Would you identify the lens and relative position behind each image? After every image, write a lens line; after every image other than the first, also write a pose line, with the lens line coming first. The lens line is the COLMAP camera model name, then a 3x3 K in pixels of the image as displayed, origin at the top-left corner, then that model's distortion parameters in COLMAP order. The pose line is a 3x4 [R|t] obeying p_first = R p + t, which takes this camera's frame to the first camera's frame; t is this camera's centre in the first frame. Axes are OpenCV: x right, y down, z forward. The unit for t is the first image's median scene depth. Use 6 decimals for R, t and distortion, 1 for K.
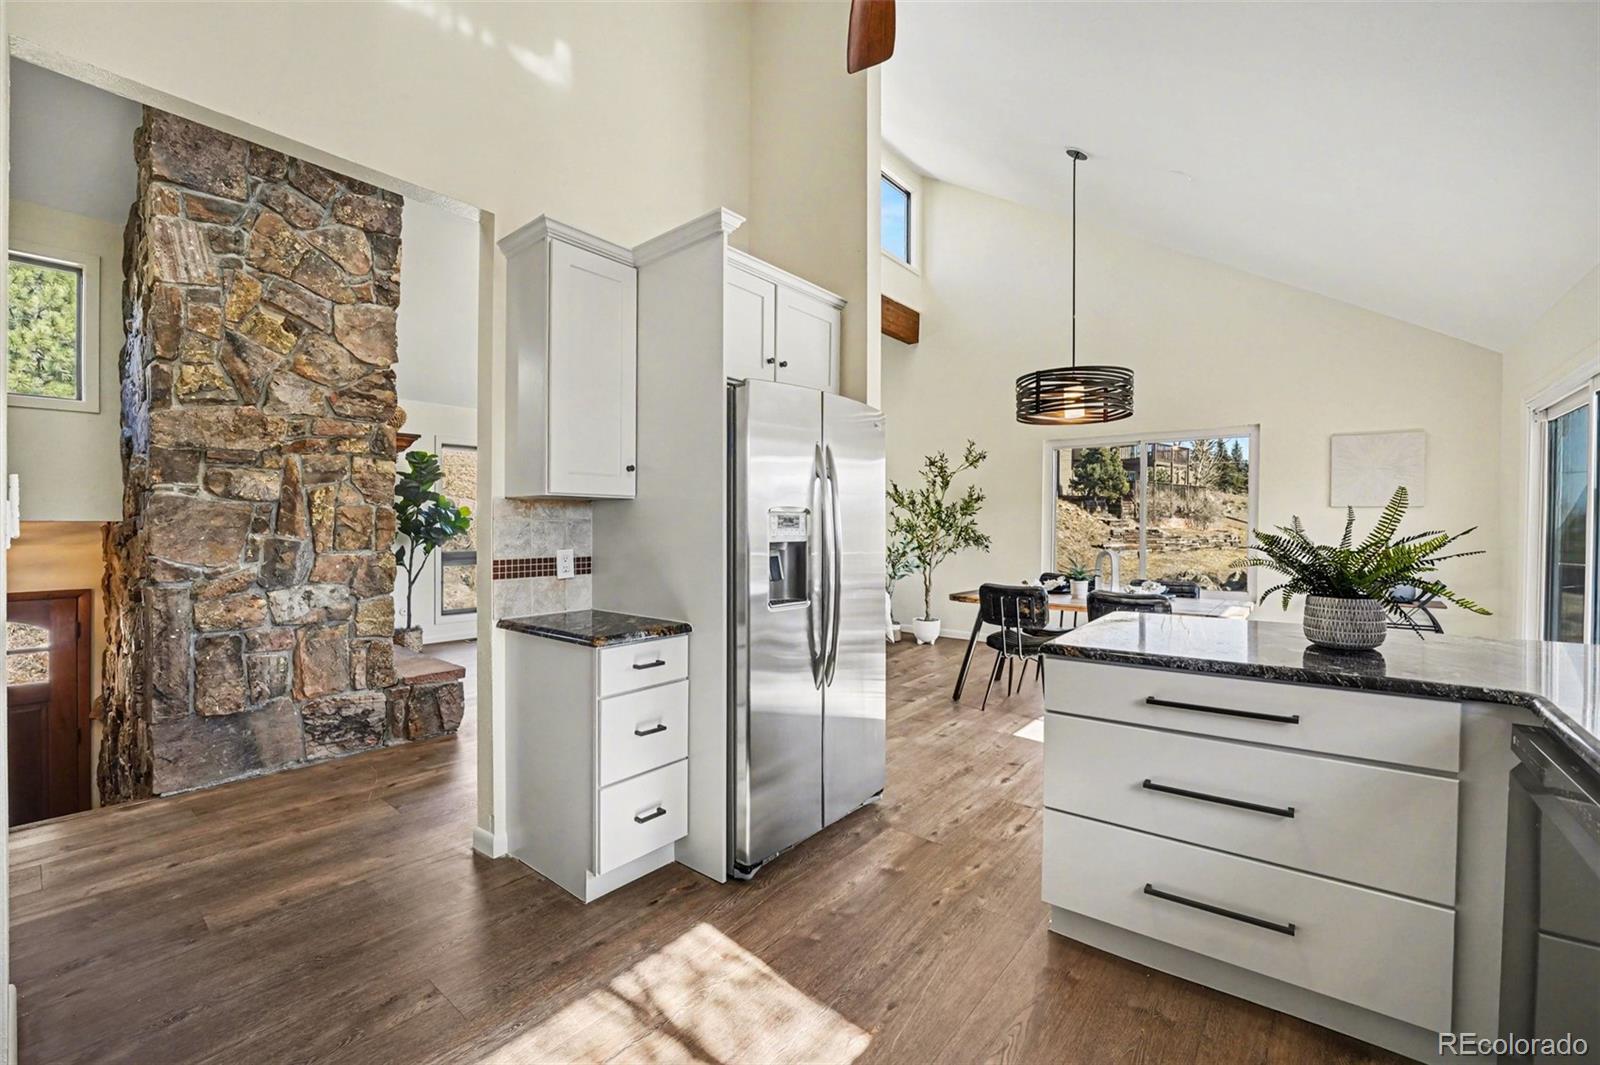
lens RADIAL K [[670.2, 0, 796.2], [0, 670.2, 517.1], [0, 0, 1]] dist [-0.001323, -0.000036]
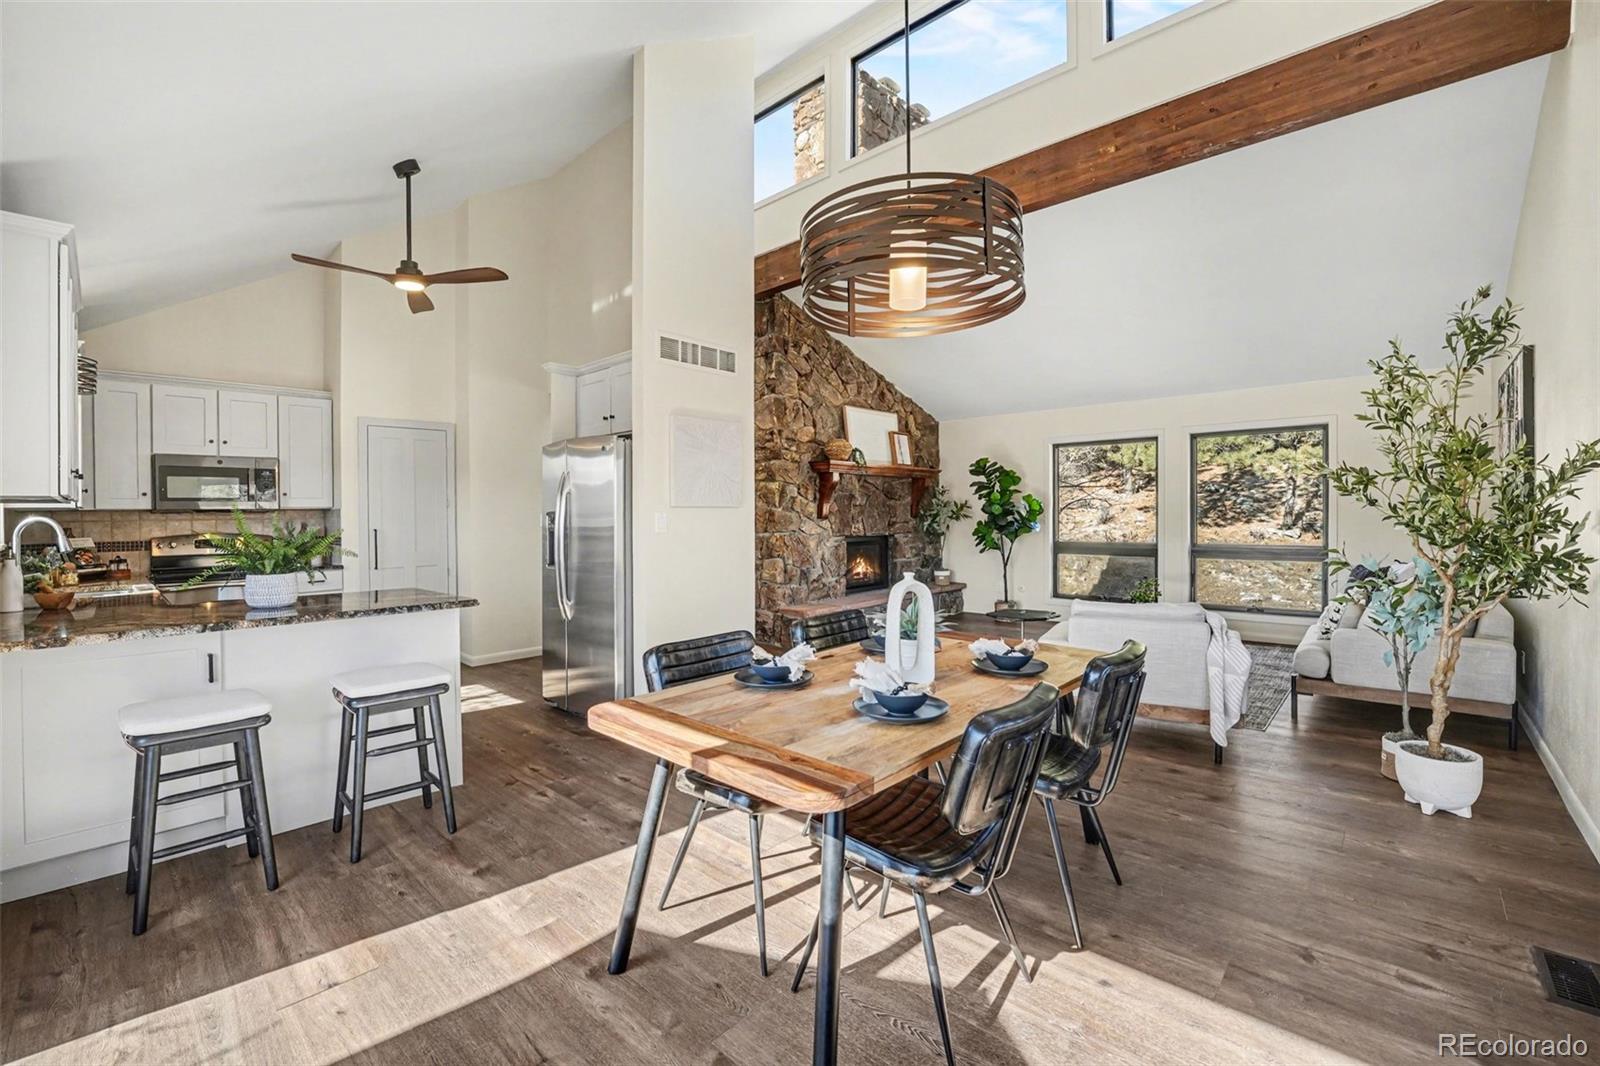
lens RADIAL K [[670.2, 0, 796.2], [0, 670.2, 517.6], [0, 0, 1]] dist [-0.001323, -0.000036]
pose [[-0.072516, -0.000641, -0.997367, 1.162922], [0.000297, 1.000000, -0.000664, 0.007832], [0.997367, -0.000344, -0.072515, 1.205218]]
